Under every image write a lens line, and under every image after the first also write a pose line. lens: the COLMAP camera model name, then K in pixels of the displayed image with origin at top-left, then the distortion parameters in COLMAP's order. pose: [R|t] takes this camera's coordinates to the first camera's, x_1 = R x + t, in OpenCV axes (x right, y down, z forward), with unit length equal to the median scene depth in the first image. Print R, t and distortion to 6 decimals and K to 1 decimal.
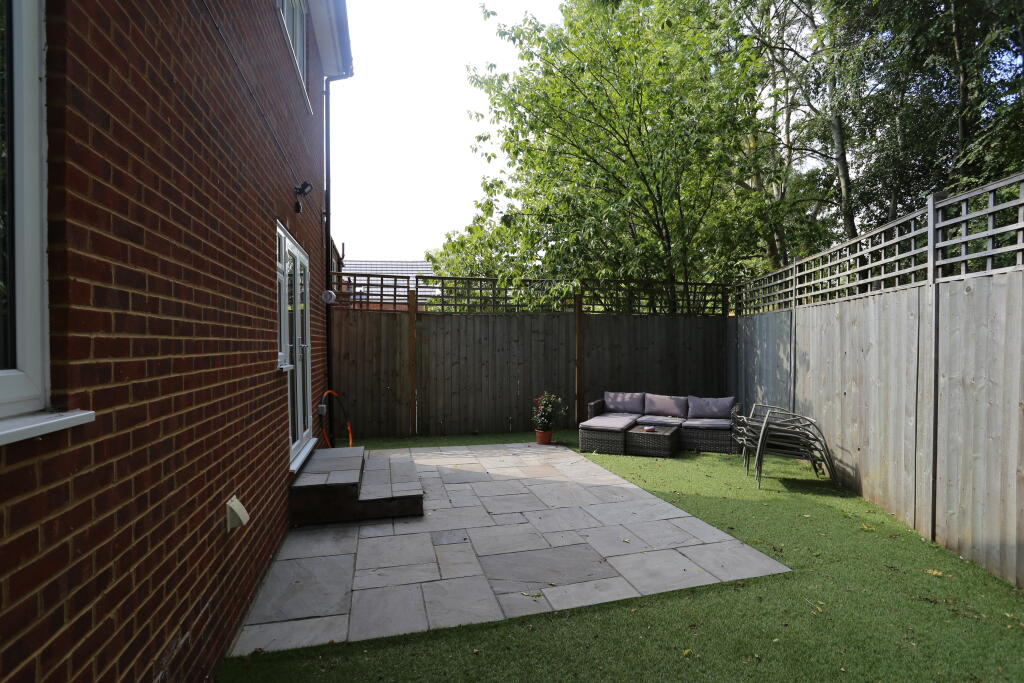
lens RADIAL K [[496.9, 0, 508.2], [0, 496.9, 346.4], [0, 0, 1]] dist [-0.036385, 0.000251]
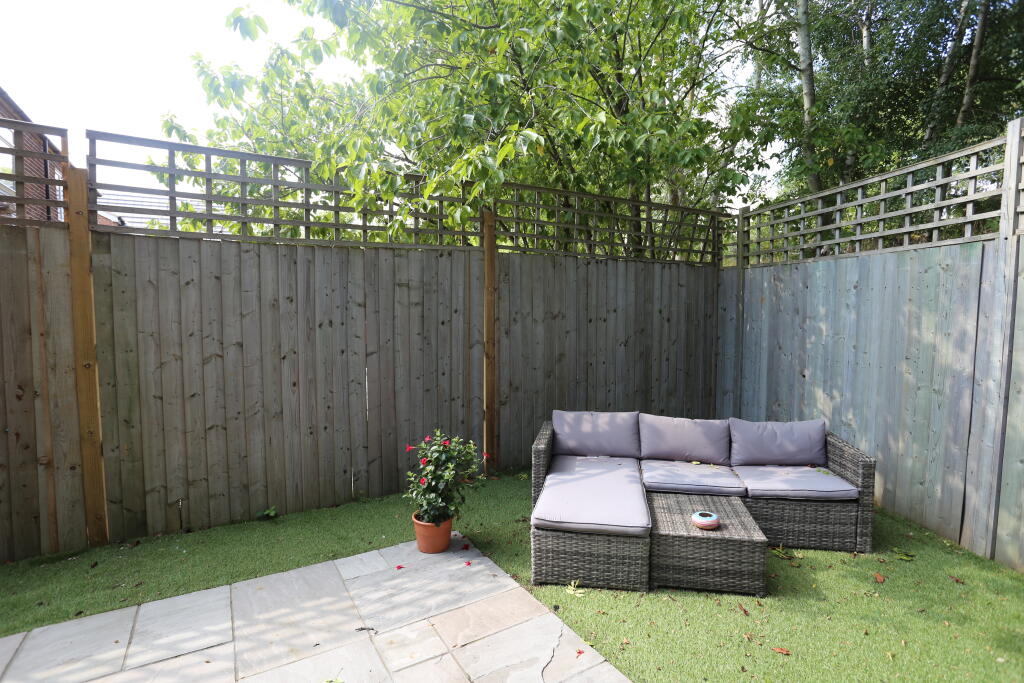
lens RADIAL K [[496.9, 0, 489.2], [0, 496.9, 348.6], [0, 0, 1]] dist [-0.036385, 0.000251]
pose [[0.964796, -0.017668, 0.262406, 0.009791], [0.000789, 0.997931, 0.064292, 0.000567], [-0.262999, -0.061822, 0.962813, 0.553720]]
